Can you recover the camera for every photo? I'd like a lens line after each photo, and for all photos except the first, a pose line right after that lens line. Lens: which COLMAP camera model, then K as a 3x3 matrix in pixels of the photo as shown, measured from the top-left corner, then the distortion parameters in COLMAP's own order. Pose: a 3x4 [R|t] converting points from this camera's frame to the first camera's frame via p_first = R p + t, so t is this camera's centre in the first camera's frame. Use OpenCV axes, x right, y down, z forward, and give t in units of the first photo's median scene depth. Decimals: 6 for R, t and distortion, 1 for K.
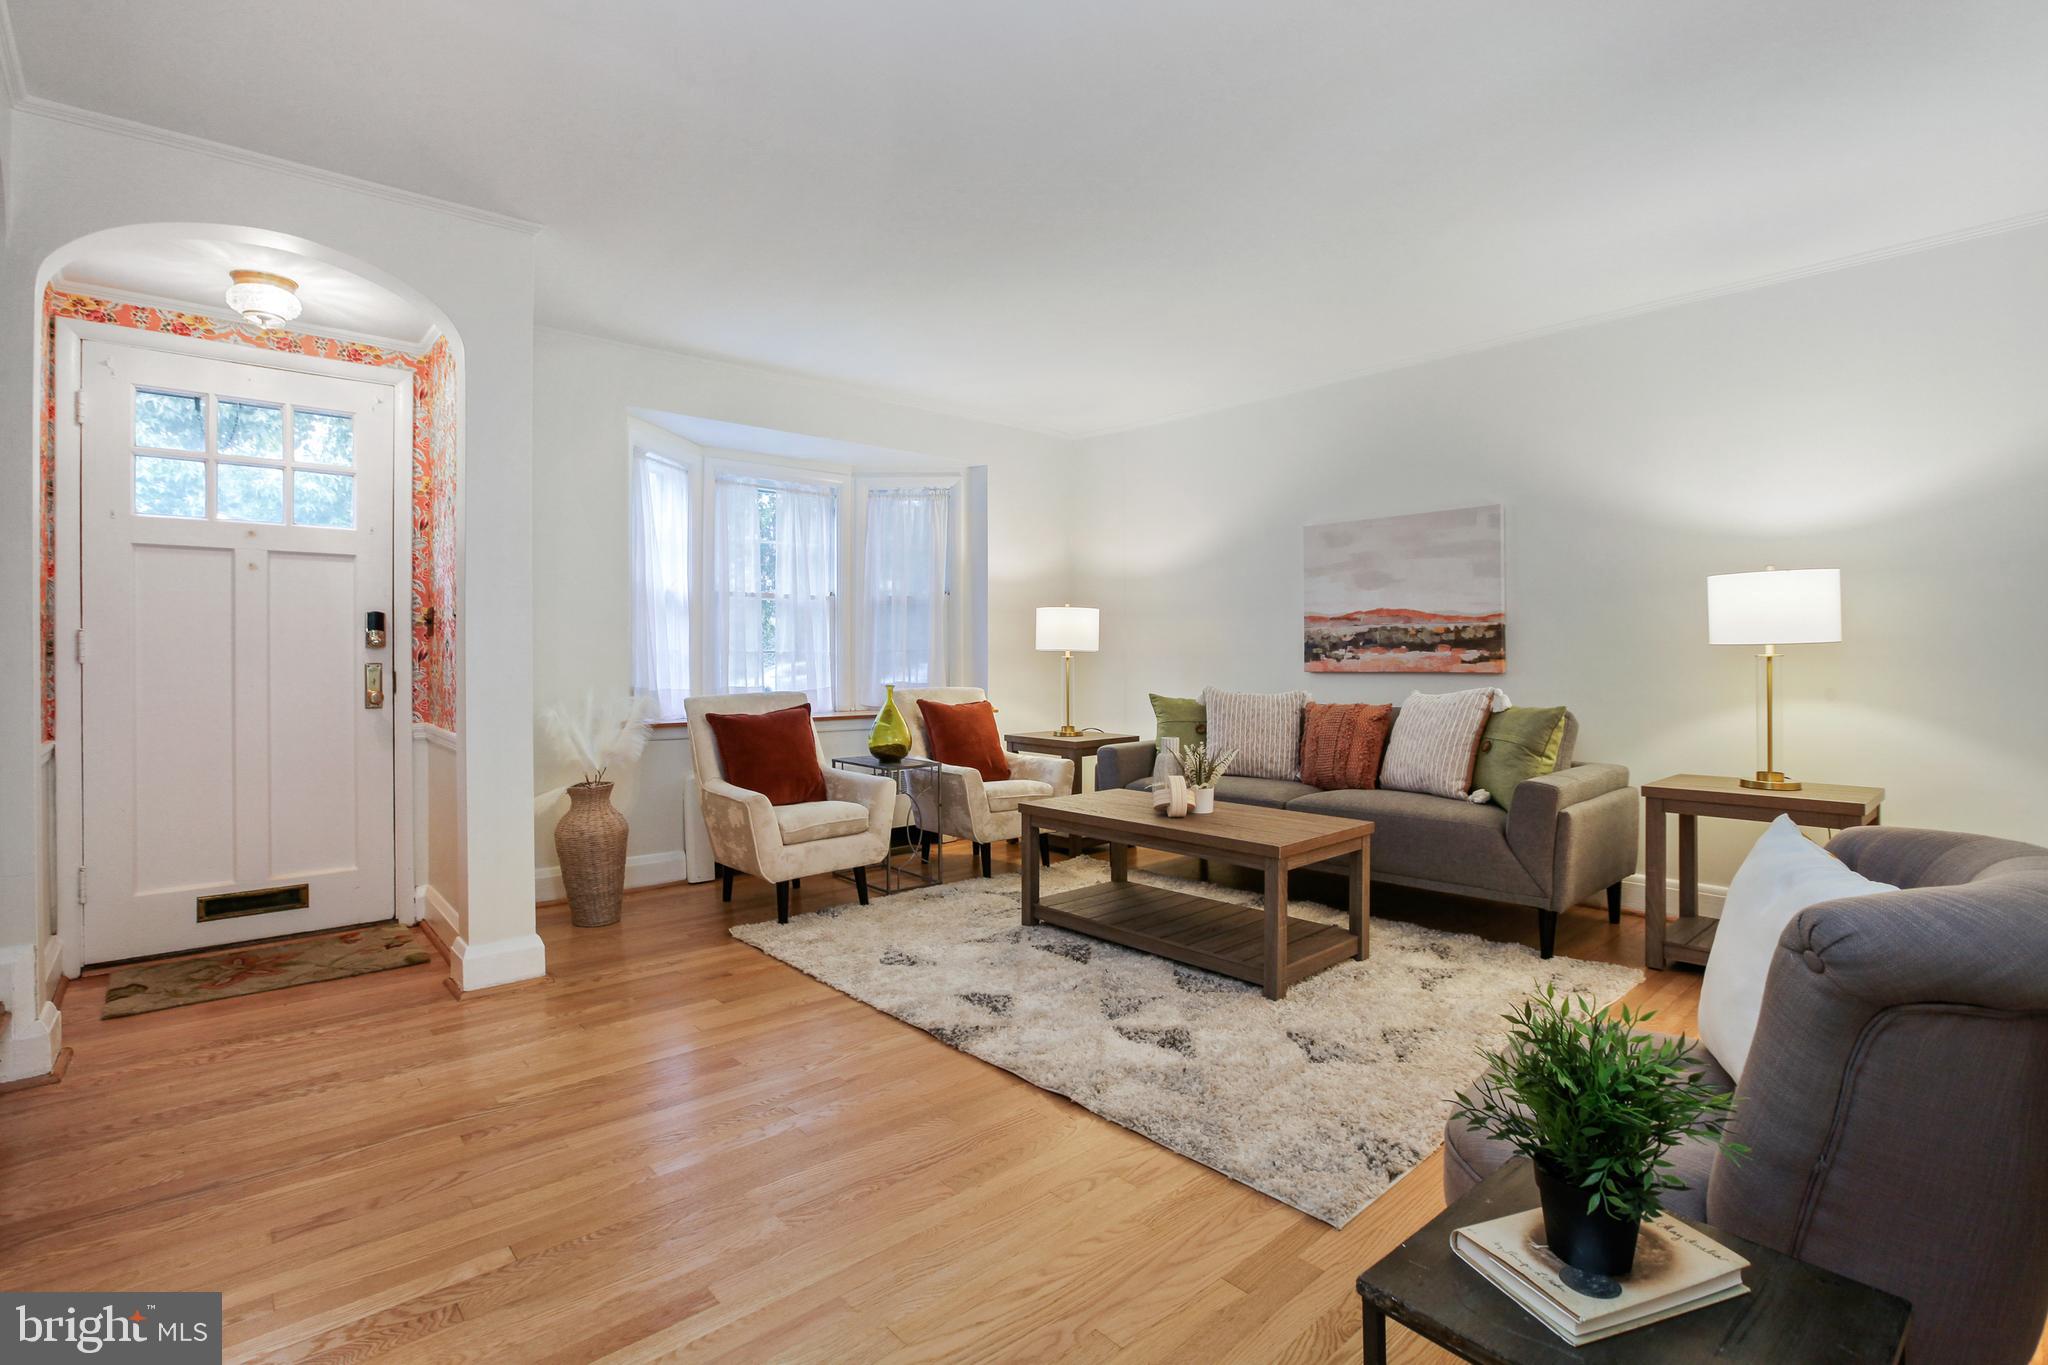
lens RADIAL K [[948.6, 0, 1018.3], [0, 948.6, 659.8], [0, 0, 1]] dist [-0.050689, 0.019844]
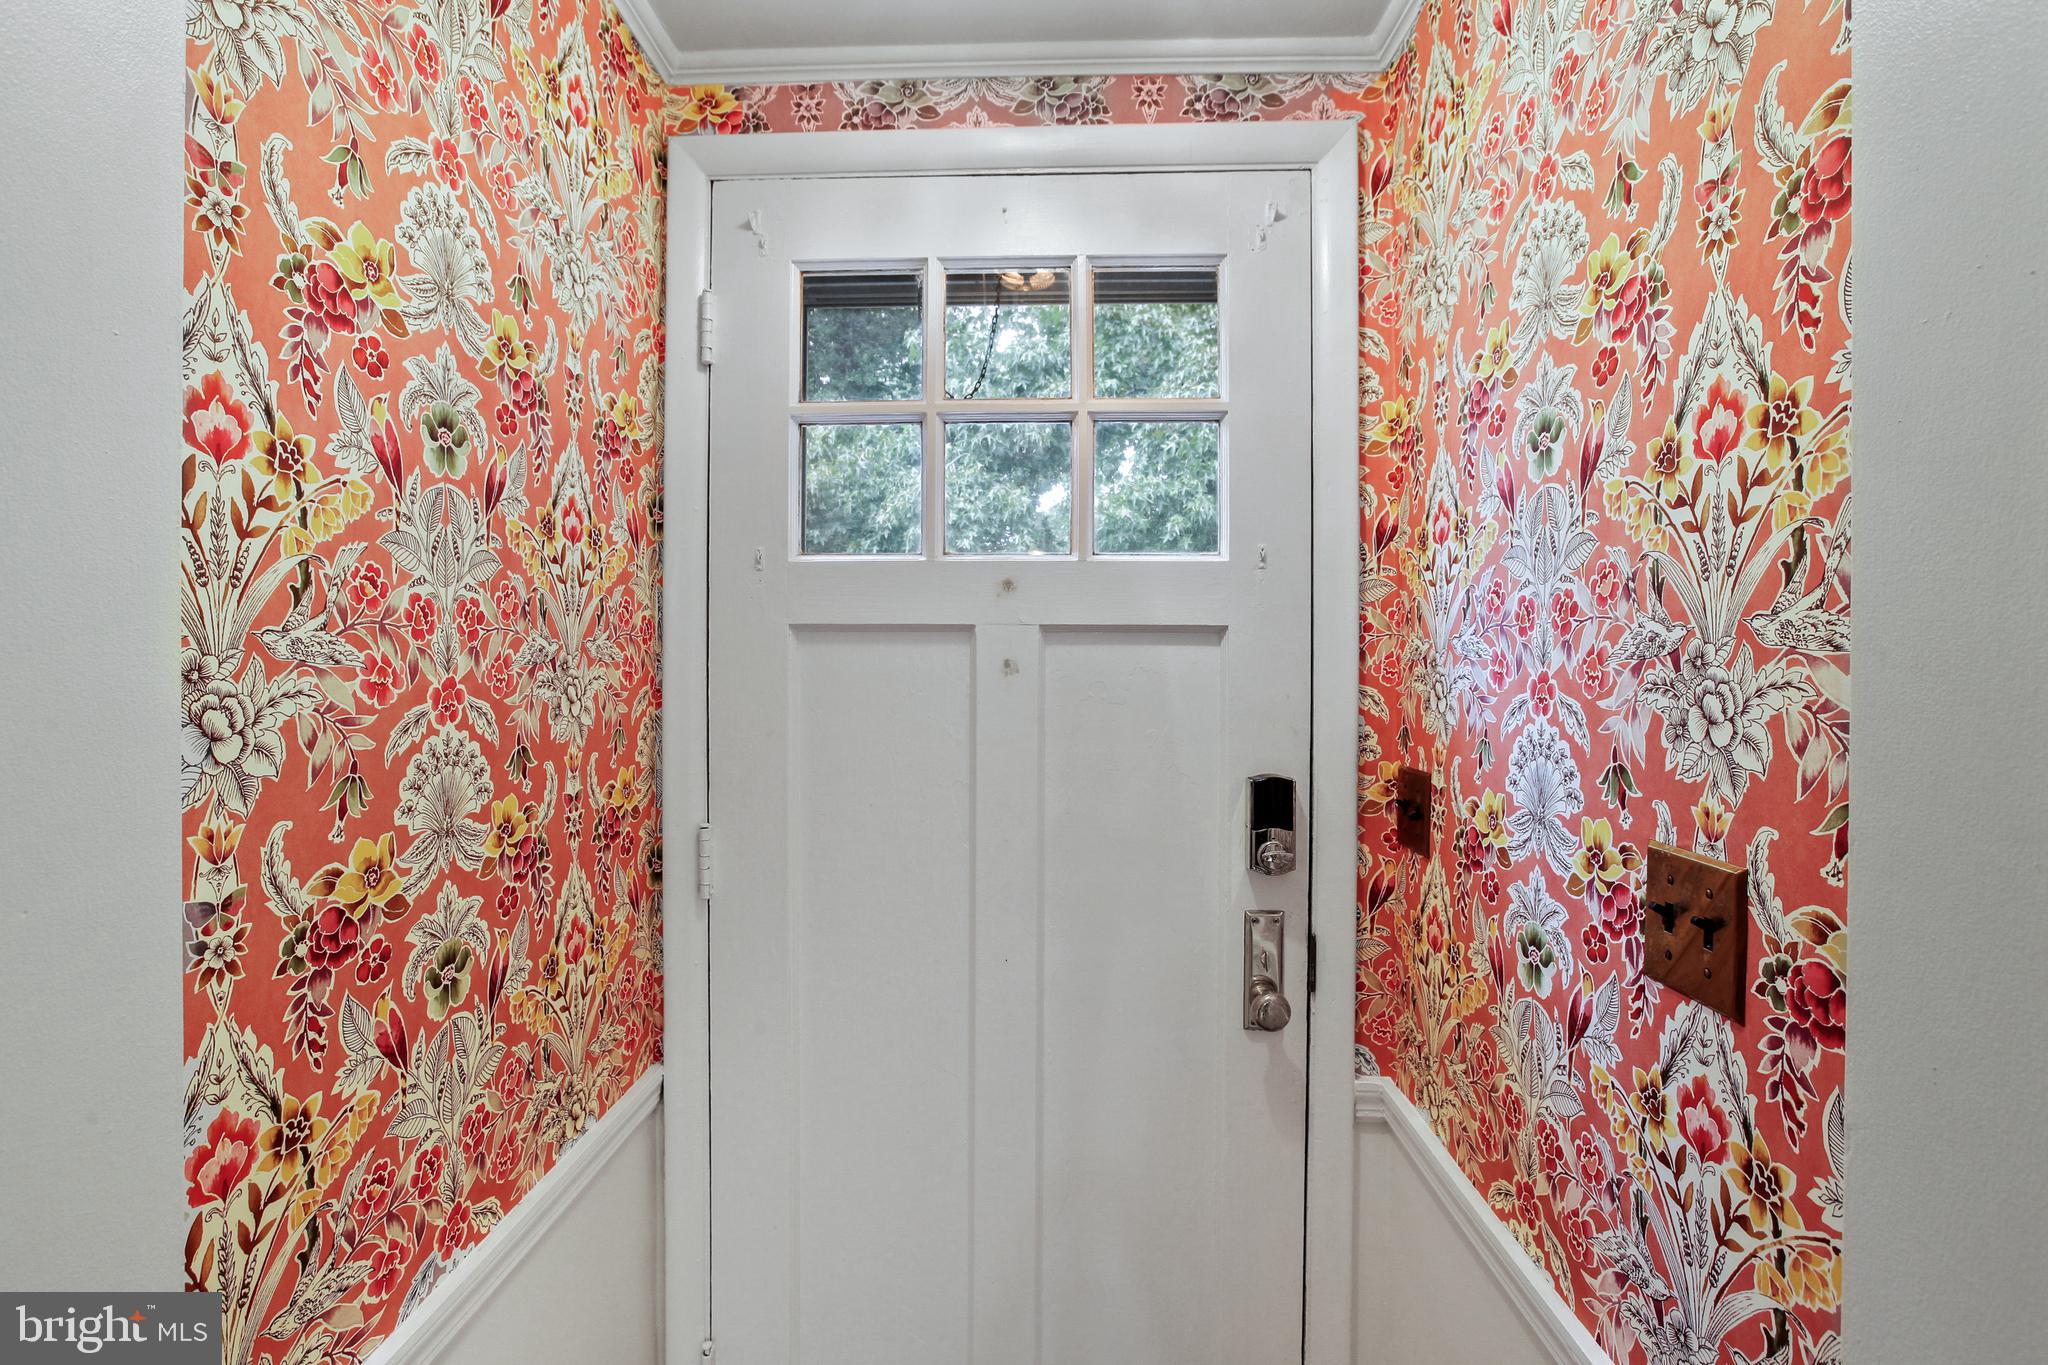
lens RADIAL K [[948.6, 0, 1018.3], [0, 948.6, 659.8], [0, 0, 1]] dist [-0.050689, 0.019844]
pose [[0.723768, 0.000132, -0.690043, -0.524103], [-0.007266, 0.999946, -0.007430, -0.098656], [0.690005, 0.010392, 0.723730, 0.682134]]
